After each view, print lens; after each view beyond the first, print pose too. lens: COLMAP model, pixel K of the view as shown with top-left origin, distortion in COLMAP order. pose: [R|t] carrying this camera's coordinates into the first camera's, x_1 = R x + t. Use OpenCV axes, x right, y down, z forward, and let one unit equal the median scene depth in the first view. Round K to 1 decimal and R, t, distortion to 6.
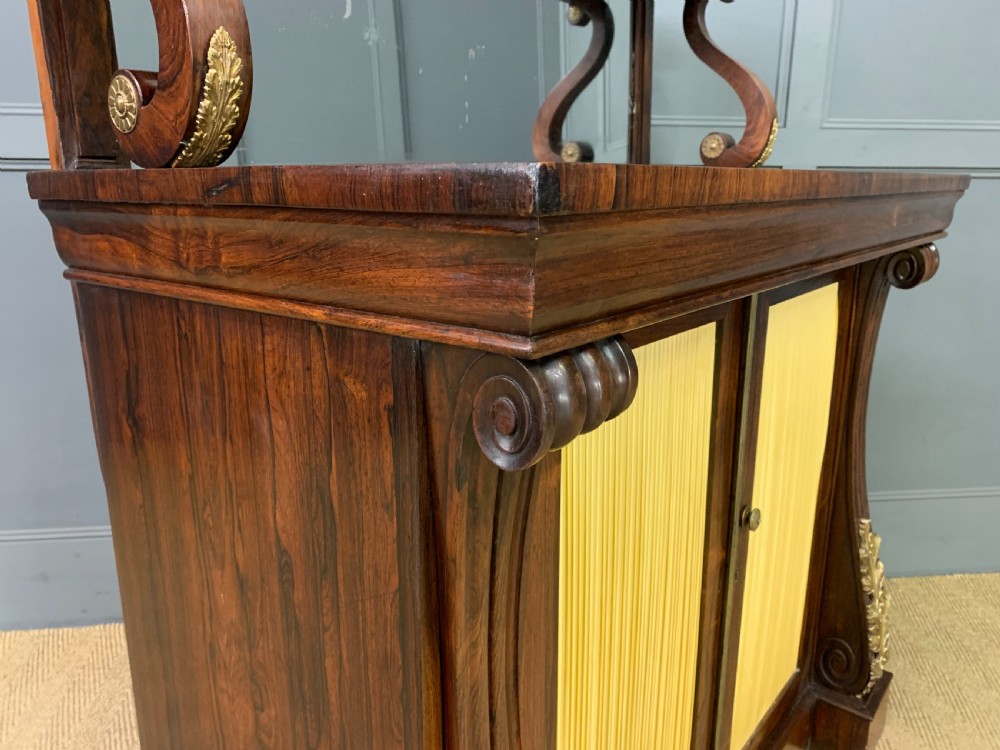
lens RADIAL K [[778.7, 0, 505.2], [0, 778.7, 370.1], [0, 0, 1]] dist [-0.000522, 0.005196]
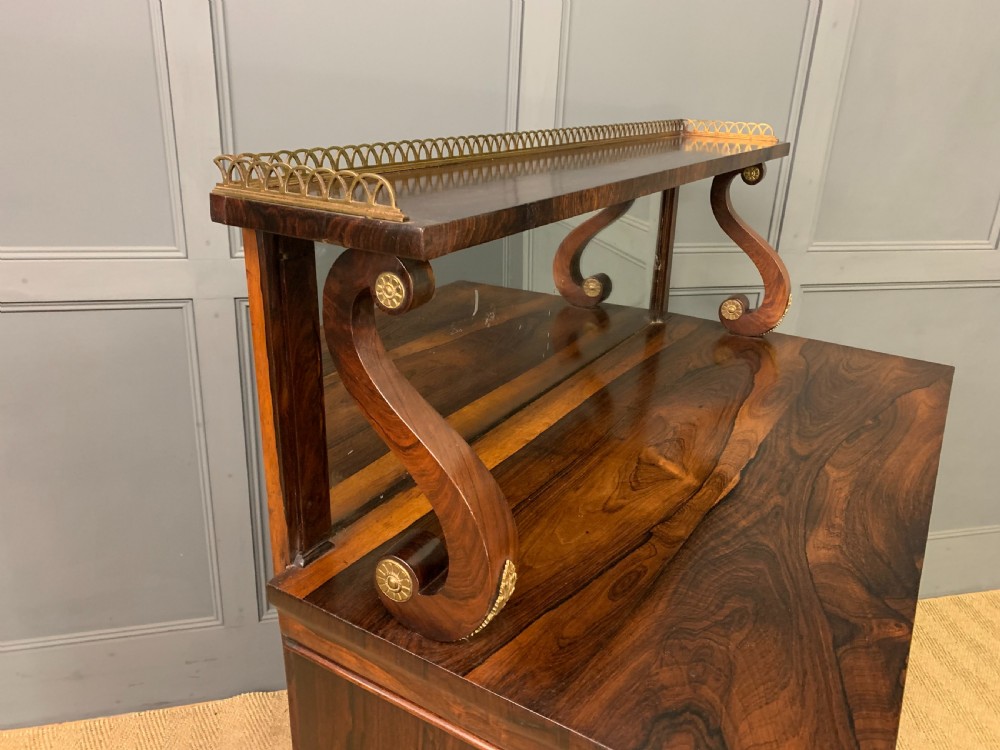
lens RADIAL K [[772.7, 0, 500.6], [0, 772.7, 360.6], [0, 0, 1]] dist [0.020881, -0.012856]
pose [[0.991726, -0.007199, 0.128167, -0.210331], [-0.007796, 0.993206, 0.116106, -0.354134], [-0.128132, -0.116144, 0.984933, -0.056122]]
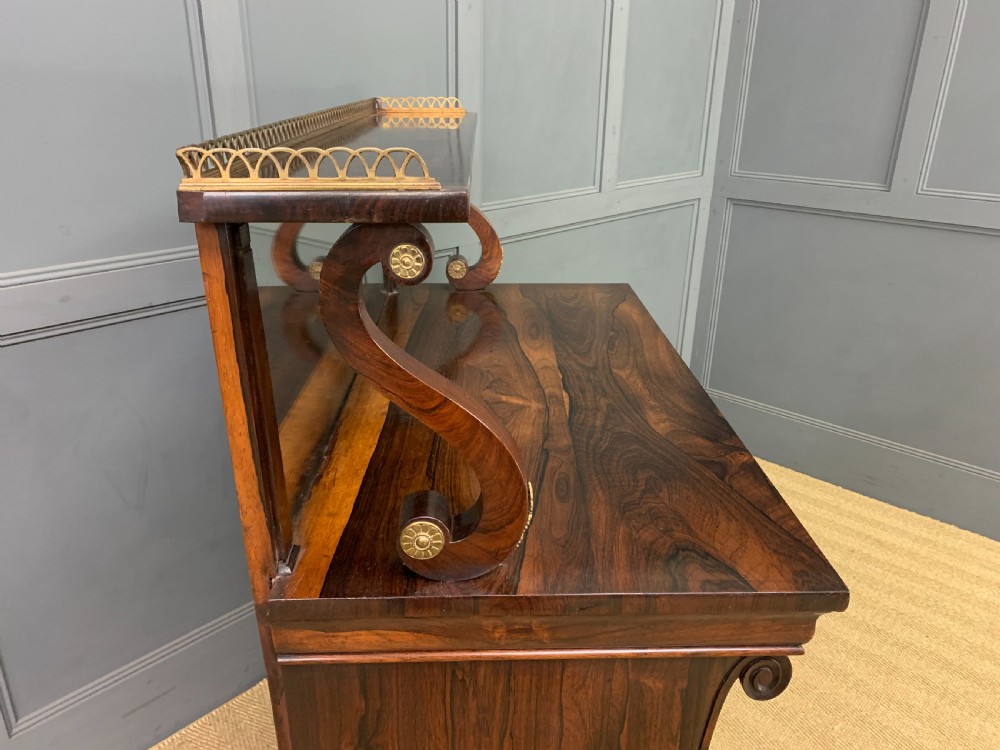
lens RADIAL K [[762.8, 0, 496.0], [0, 762.8, 385.1], [0, 0, 1]] dist [0.092267, -0.091815]
pose [[0.771585, -0.238520, 0.589716, -0.465453], [0.149257, 0.969045, 0.196658, -0.352513], [-0.618368, -0.063719, 0.783301, -0.004372]]
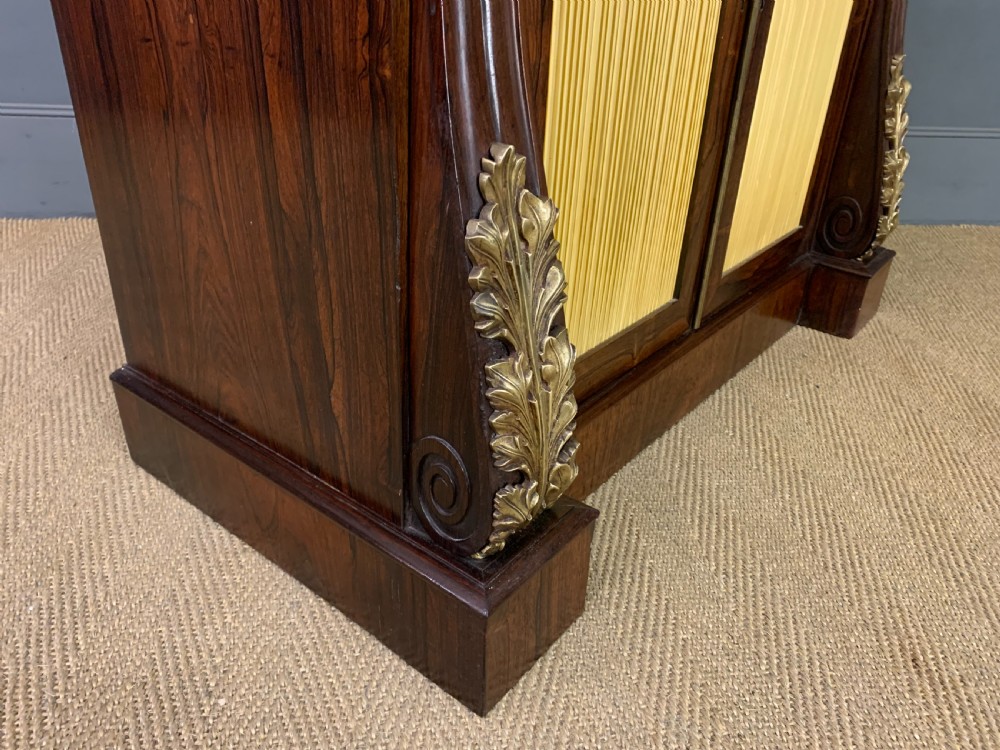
lens RADIAL K [[766.4, 0, 500.1], [0, 766.4, 373.8], [0, 0, 1]] dist [0.052043, -0.051849]
pose [[0.999266, 0.035469, 0.014468, 0.005507], [-0.037923, 0.969325, 0.242839, 0.341151], [-0.005411, -0.243210, 0.969959, 0.050737]]
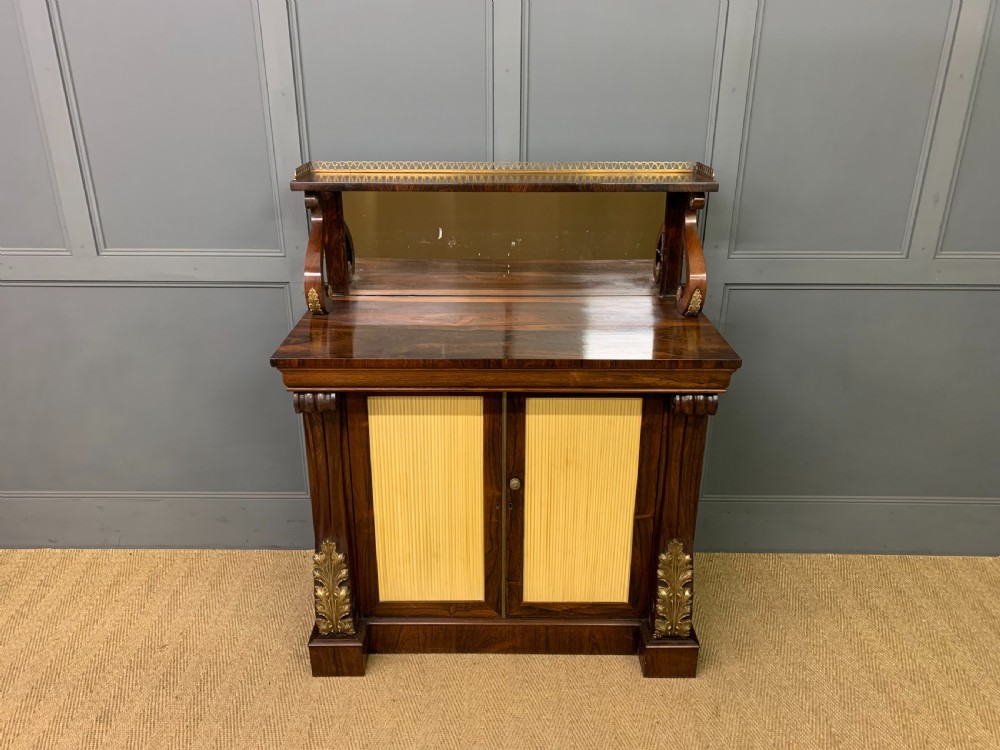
lens RADIAL K [[764.7, 0, 492.4], [0, 764.7, 368.2], [0, 0, 1]] dist [0.055091, -0.049606]
pose [[0.990850, 0.043848, -0.127648, 0.205915], [-0.026450, 0.990502, 0.134931, -0.365330], [0.132352, -0.130320, 0.982598, -0.612895]]
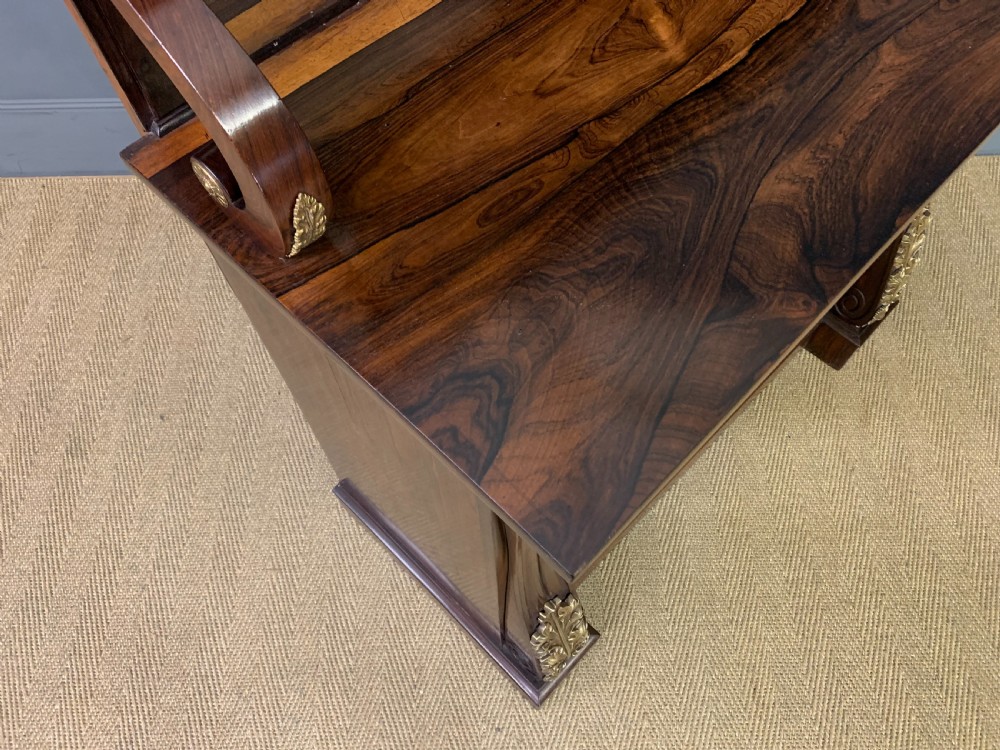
lens RADIAL K [[771.9, 0, 498.0], [0, 771.9, 380.8], [0, 0, 1]] dist [0.021286, -0.009032]
pose [[0.993826, 0.085084, -0.071203, -0.006995], [-0.005167, 0.676576, 0.736355, -0.406367], [0.110826, -0.731441, 0.672838, 0.070573]]
